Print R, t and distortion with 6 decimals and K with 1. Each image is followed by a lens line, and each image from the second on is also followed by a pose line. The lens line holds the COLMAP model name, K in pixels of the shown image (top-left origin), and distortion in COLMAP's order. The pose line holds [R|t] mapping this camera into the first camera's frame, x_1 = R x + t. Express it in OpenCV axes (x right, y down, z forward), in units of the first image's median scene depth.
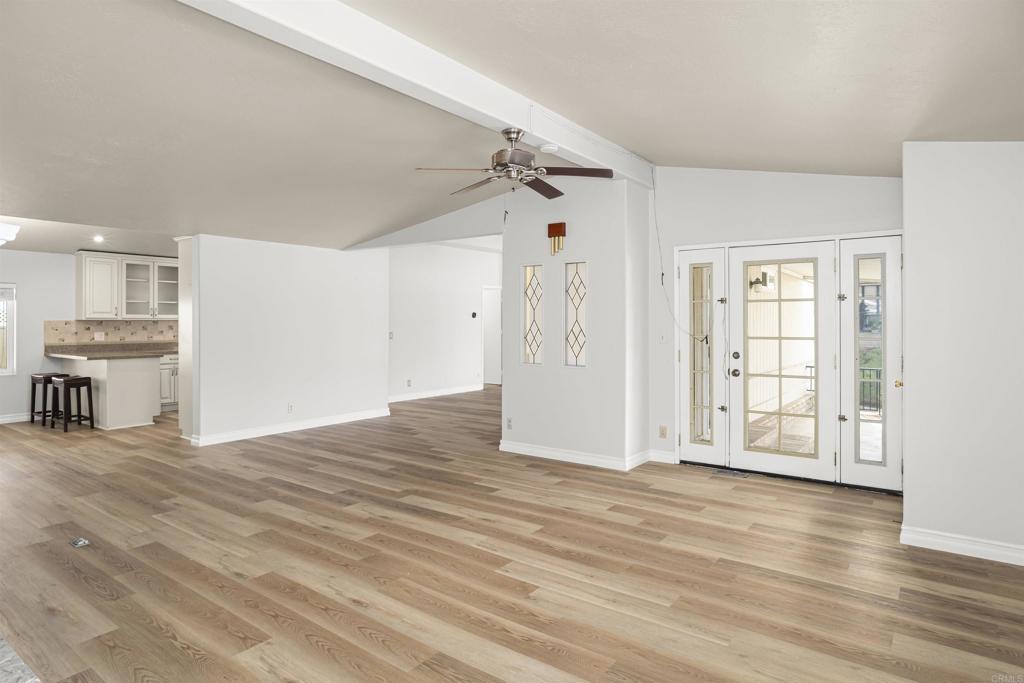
lens RADIAL K [[587.7, 0, 509.5], [0, 587.7, 320.6], [0, 0, 1]] dist [-0.022499, 0.002440]
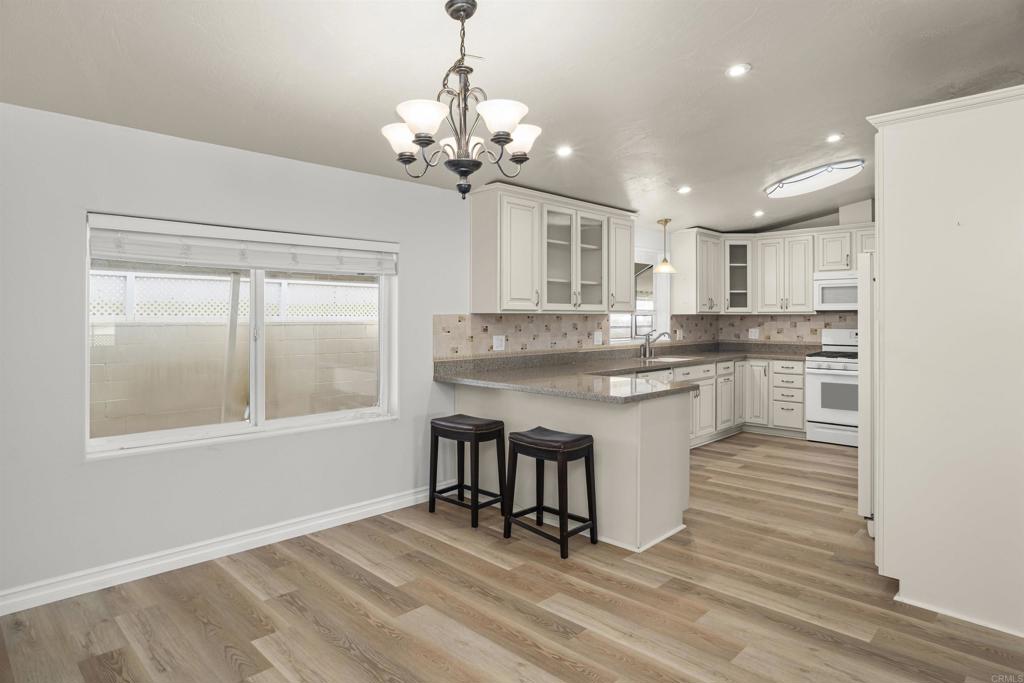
lens RADIAL K [[589.3, 0, 509.9], [0, 589.3, 317.2], [0, 0, 1]] dist [-0.025002, 0.002899]
pose [[0.991445, 0.002125, -0.130511, -1.284462], [-0.001660, 0.999992, 0.003676, 0.000599], [0.130518, -0.003428, 0.991440, 0.920215]]
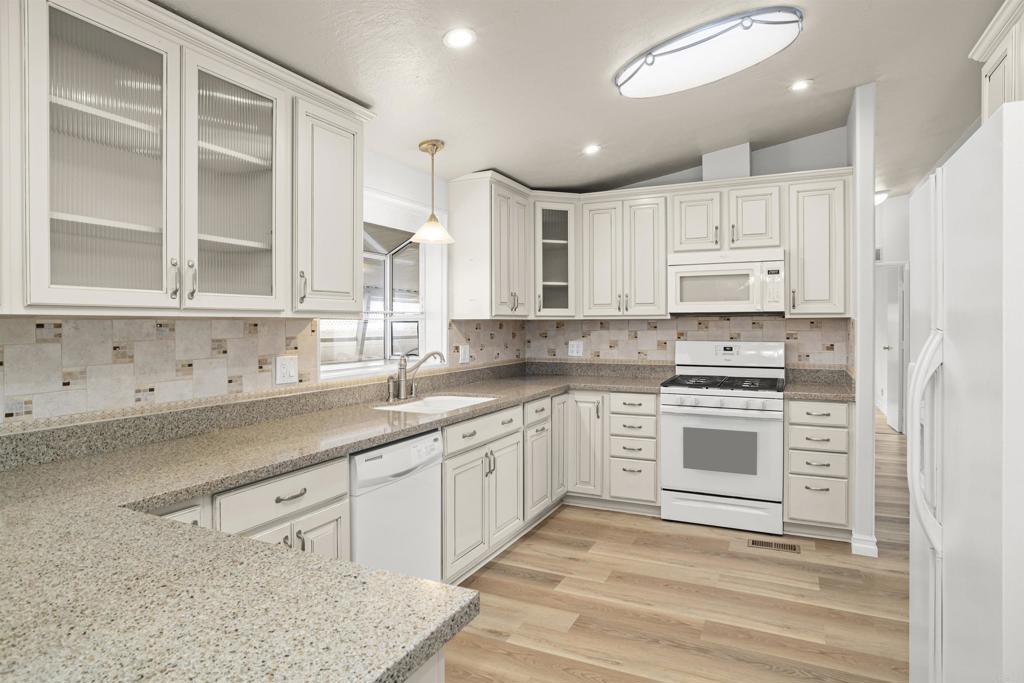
lens RADIAL K [[587.7, 0, 509.5], [0, 587.7, 320.6], [0, 0, 1]] dist [-0.022499, 0.002440]
pose [[0.981362, -0.000215, 0.192169, -1.142430], [0.000657, 0.999997, -0.002238, 0.002272], [-0.192168, 0.002322, 0.981359, 1.640589]]
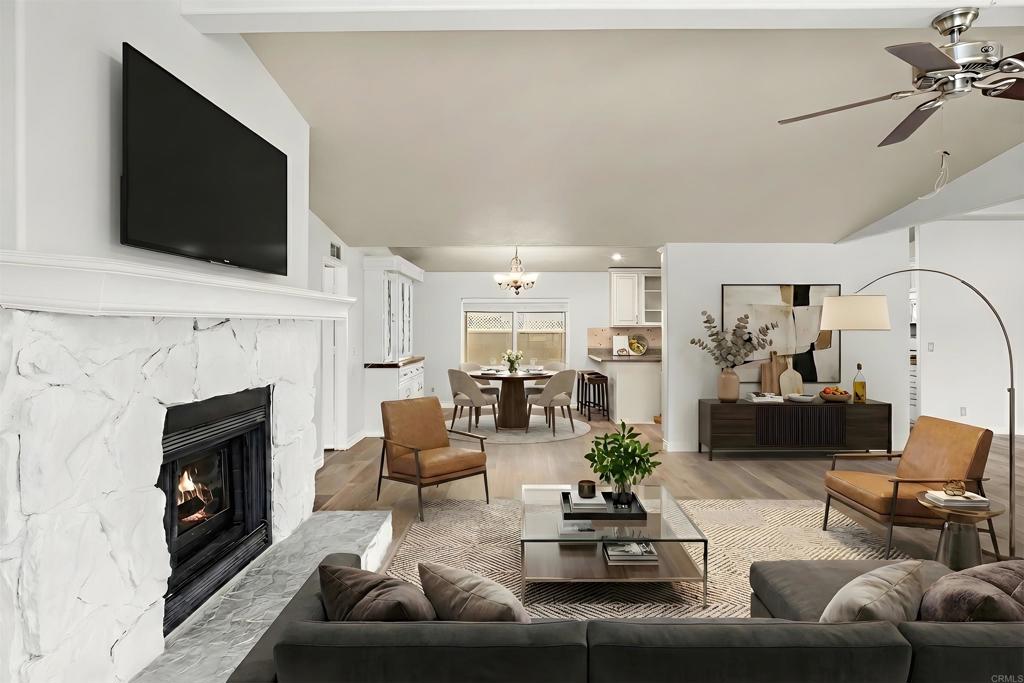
lens RADIAL K [[589.3, 0, 509.9], [0, 589.3, 317.2], [0, 0, 1]] dist [-0.025002, 0.002899]
pose [[0.583783, -0.015299, -0.811766, 0.215735], [0.001568, 0.999842, -0.017715, -0.000661], [0.811909, 0.009069, 0.583714, 0.274426]]
